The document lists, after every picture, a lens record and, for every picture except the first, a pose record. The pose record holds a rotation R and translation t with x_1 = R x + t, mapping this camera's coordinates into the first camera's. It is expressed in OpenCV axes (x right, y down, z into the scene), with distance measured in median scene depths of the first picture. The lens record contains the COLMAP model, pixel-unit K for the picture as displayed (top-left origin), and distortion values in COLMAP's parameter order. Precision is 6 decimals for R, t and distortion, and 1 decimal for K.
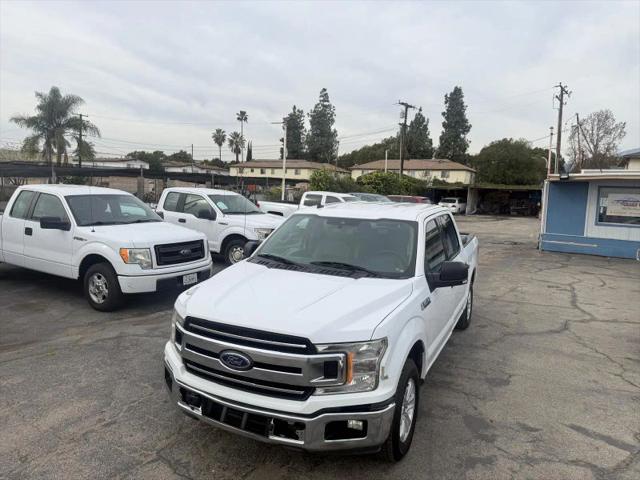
lens RADIAL K [[447.8, 0, 319.8], [0, 447.8, 243.9], [0, 0, 1]] dist [0.041961, -0.055043]
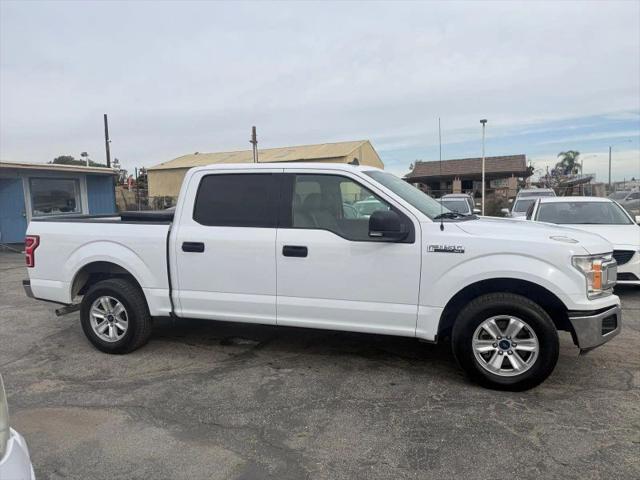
lens RADIAL K [[447.8, 0, 318.9], [0, 447.8, 242.7], [0, 0, 1]] dist [0.041961, -0.055043]
pose [[-0.134245, -0.126273, 0.982870, -0.278615], [0.137752, 0.979840, 0.144698, -0.022972], [-0.981327, 0.154817, -0.114144, 0.399556]]
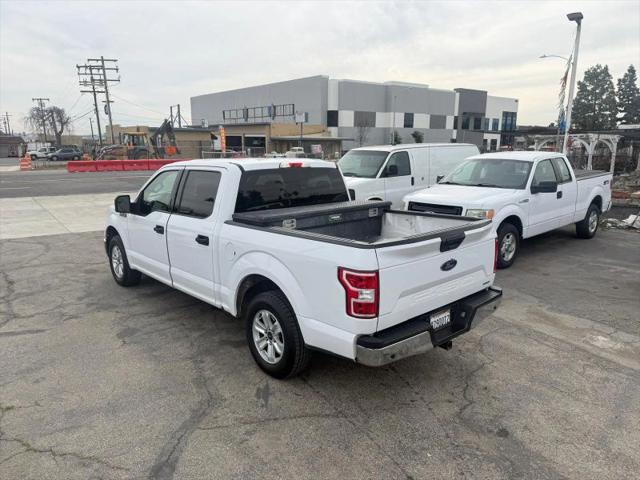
lens RADIAL K [[447.8, 0, 322.6], [0, 447.8, 240.2], [0, 0, 1]] dist [0.041961, -0.055043]
pose [[-0.373191, 0.151754, -0.915259, 0.374311], [-0.127061, 0.968875, 0.212452, -0.054806], [0.919013, 0.195579, -0.342293, 0.568238]]
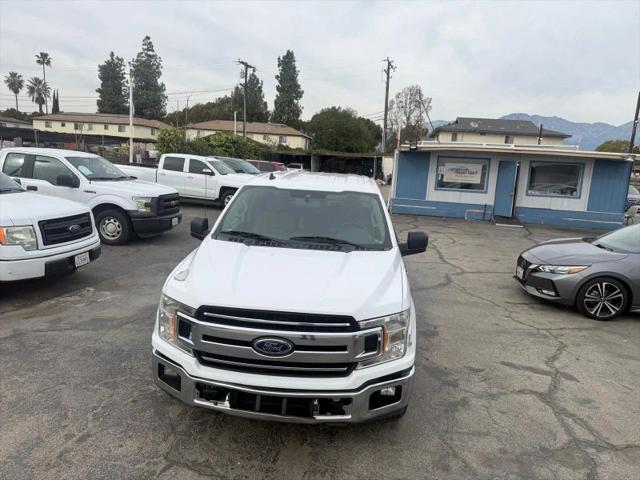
lens RADIAL K [[447.8, 0, 321.1], [0, 447.8, 246.9], [0, 0, 1]] dist [0.041961, -0.055043]
pose [[0.932704, -0.050479, 0.357092, -0.084964], [0.019102, 0.995681, 0.090858, -0.006933], [-0.360136, -0.077922, 0.929640, 0.020173]]
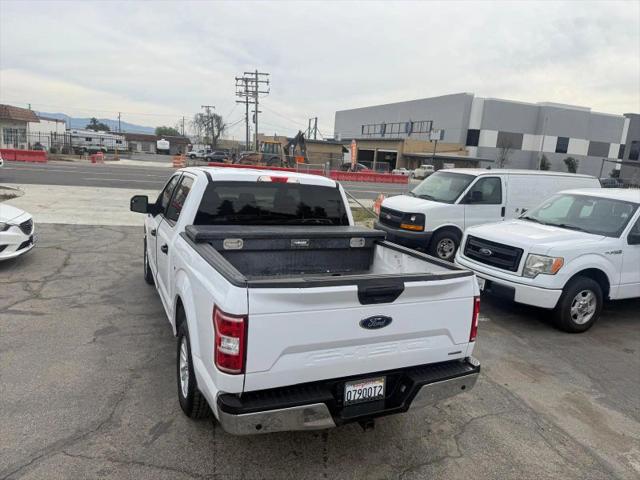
lens RADIAL K [[447.8, 0, 322.1], [0, 447.8, 242.8], [0, 0, 1]] dist [0.041961, -0.055043]
pose [[-0.631549, 0.062382, -0.772823, 0.286267], [-0.189922, 0.953945, 0.232205, -0.070004], [0.751715, 0.293424, -0.590615, 0.634472]]
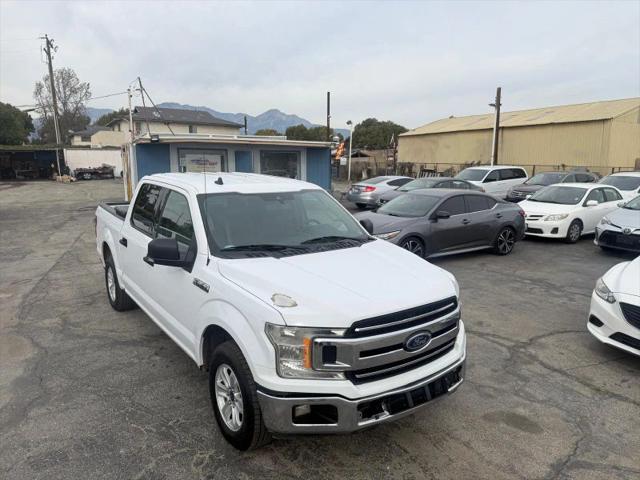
lens RADIAL K [[447.8, 0, 323.0], [0, 447.8, 239.7], [0, 0, 1]] dist [0.041961, -0.055043]
pose [[0.474552, -0.183009, 0.860992, -0.223814], [0.113042, 0.982719, 0.146577, -0.026564], [-0.872939, 0.027770, 0.487039, 0.140250]]
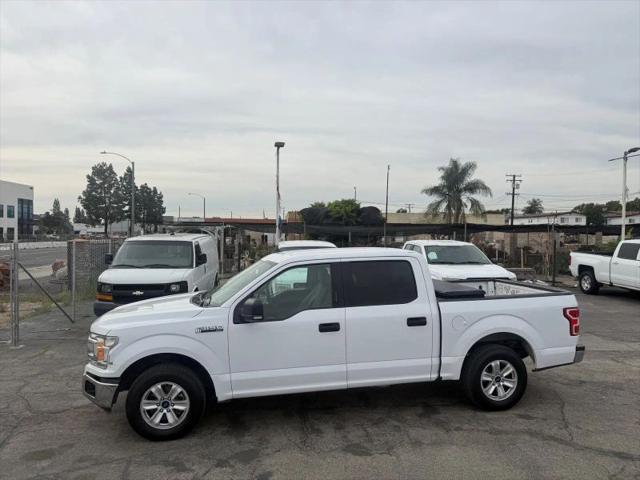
lens RADIAL K [[447.8, 0, 325.8], [0, 447.8, 242.9], [0, 0, 1]] dist [0.041961, -0.055043]
pose [[0.597042, -0.023659, -0.801861, 0.356853], [-0.075418, 0.993483, -0.085467, -0.004881], [0.798657, 0.111502, 0.591367, 0.128710]]
